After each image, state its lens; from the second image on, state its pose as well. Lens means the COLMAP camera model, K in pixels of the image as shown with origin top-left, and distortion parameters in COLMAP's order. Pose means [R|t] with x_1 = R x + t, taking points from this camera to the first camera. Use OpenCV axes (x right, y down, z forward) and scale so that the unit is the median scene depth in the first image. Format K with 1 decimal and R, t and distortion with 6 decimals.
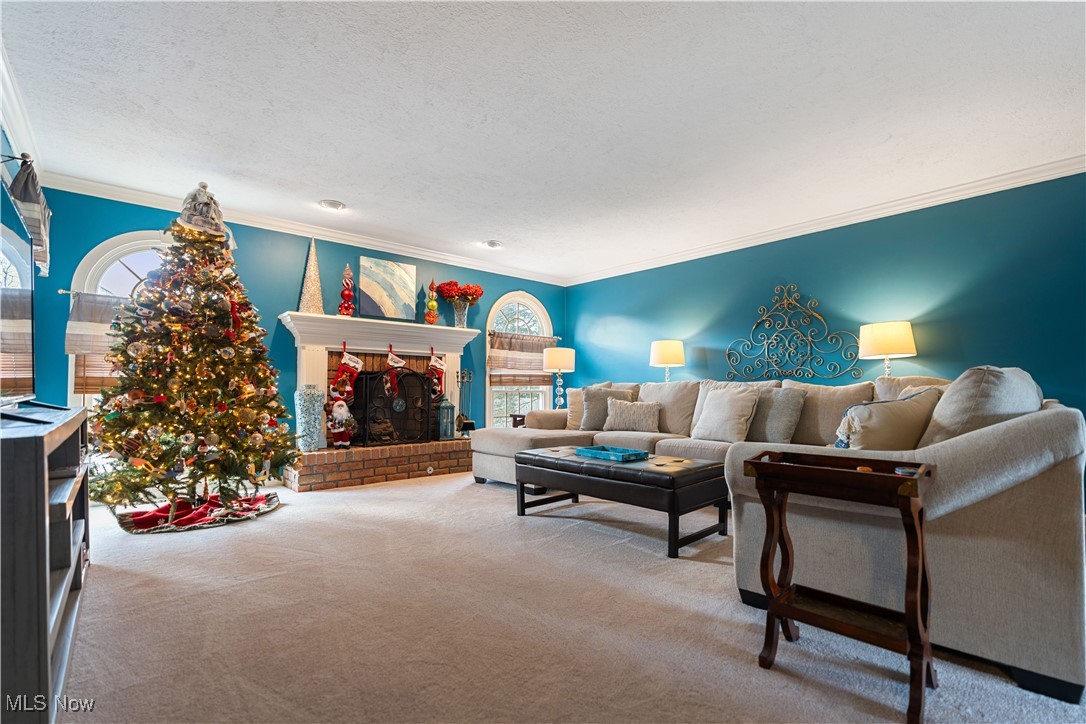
lens RADIAL K [[493.6, 0, 550.9], [0, 493.6, 386.8], [0, 0, 1]] dist [-0.006860, -0.000456]
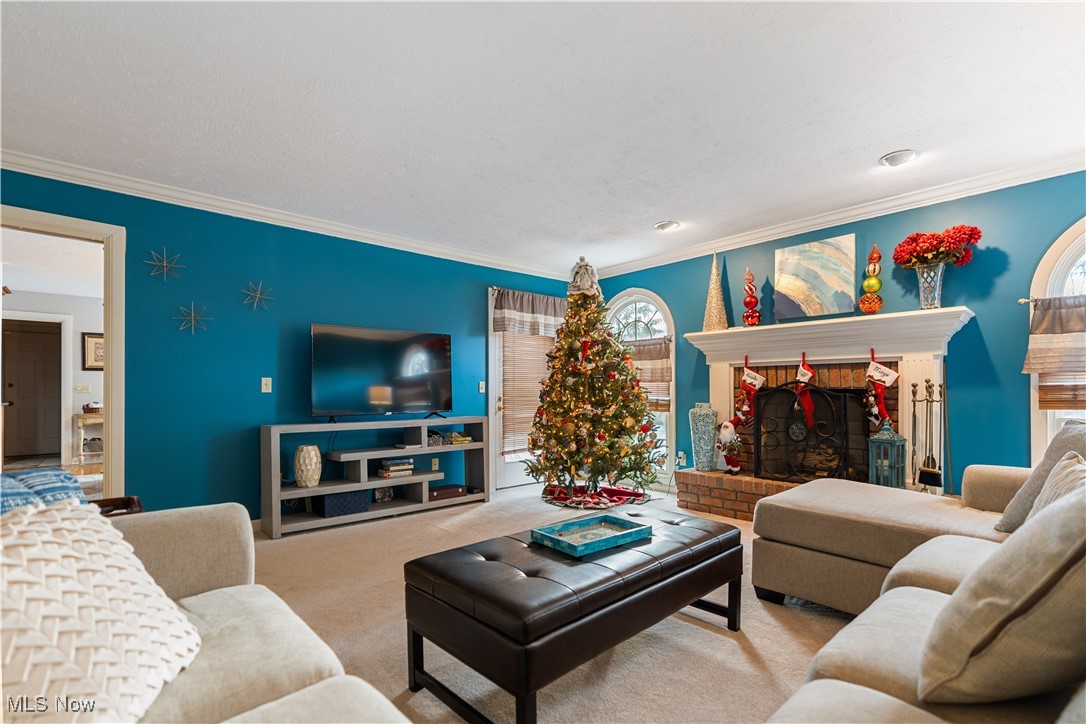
lens RADIAL K [[493.6, 0, 527.0], [0, 493.6, 397.3], [0, 0, 1]] dist [-0.006860, -0.000456]
pose [[-0.008170, 0.002333, -0.999964, 0.453984], [0.000077, 0.999997, 0.002332, -0.017549], [0.999967, -0.000058, -0.008170, 0.582300]]
